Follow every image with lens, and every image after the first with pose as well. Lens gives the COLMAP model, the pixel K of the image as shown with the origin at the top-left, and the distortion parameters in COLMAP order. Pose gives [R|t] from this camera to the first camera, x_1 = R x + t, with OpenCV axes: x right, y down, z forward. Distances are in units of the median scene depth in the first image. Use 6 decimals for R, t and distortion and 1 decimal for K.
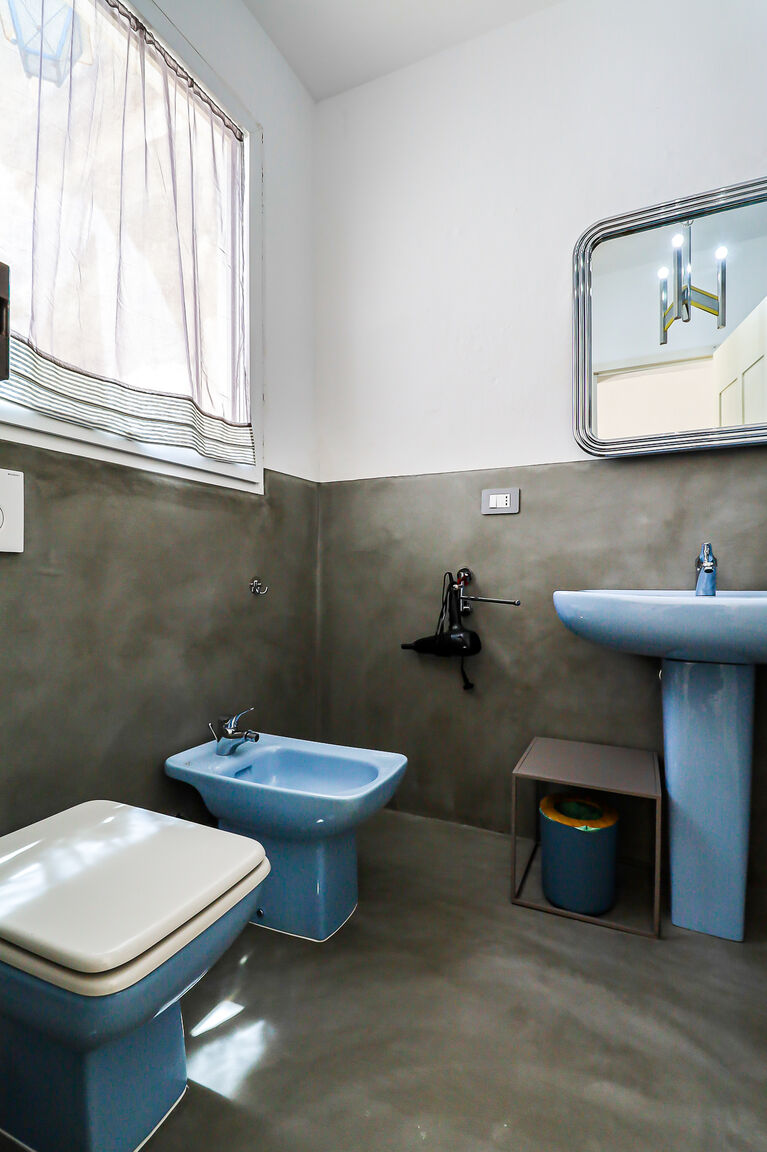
lens RADIAL K [[534.1, 0, 380.1], [0, 534.1, 587.6], [0, 0, 1]] dist [-0.002411, -0.000852]
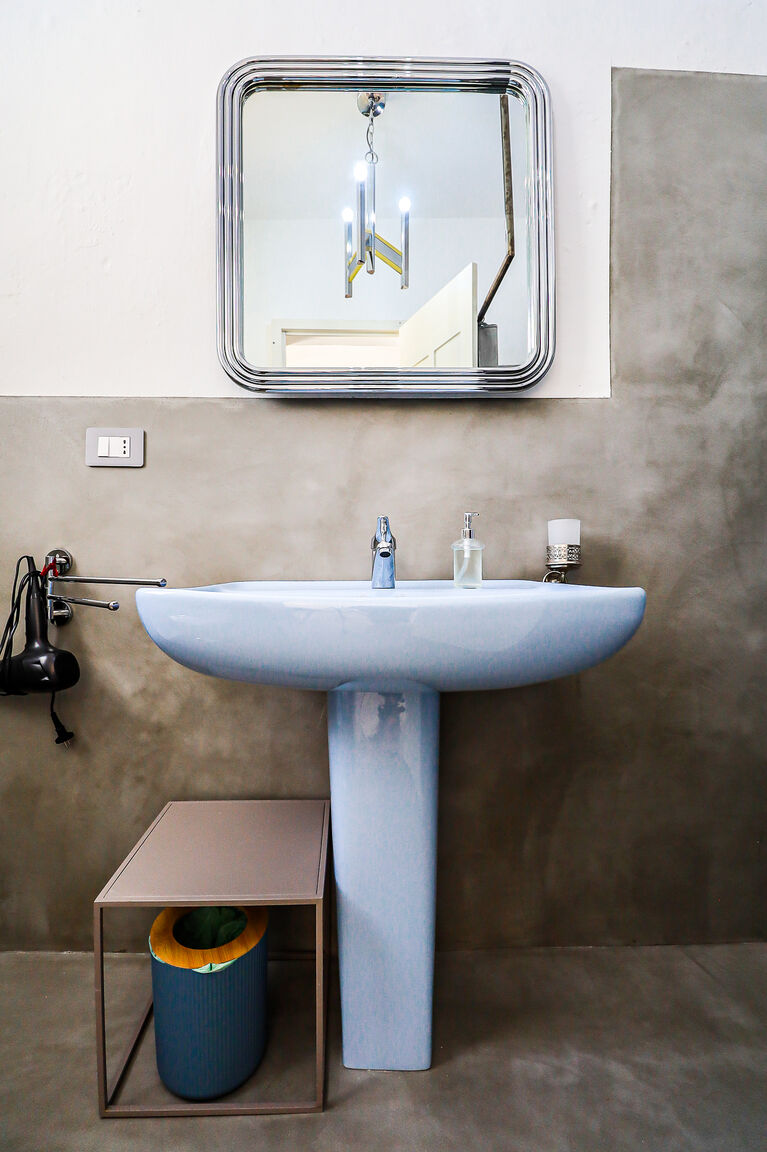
lens RADIAL K [[534.1, 0, 380.1], [0, 534.1, 587.6], [0, 0, 1]] dist [-0.002411, -0.000852]
pose [[0.873959, -0.020104, 0.485584, 0.199161], [0.010218, 0.999683, 0.023000, -0.002249], [-0.485893, -0.015139, 0.873887, 0.286305]]
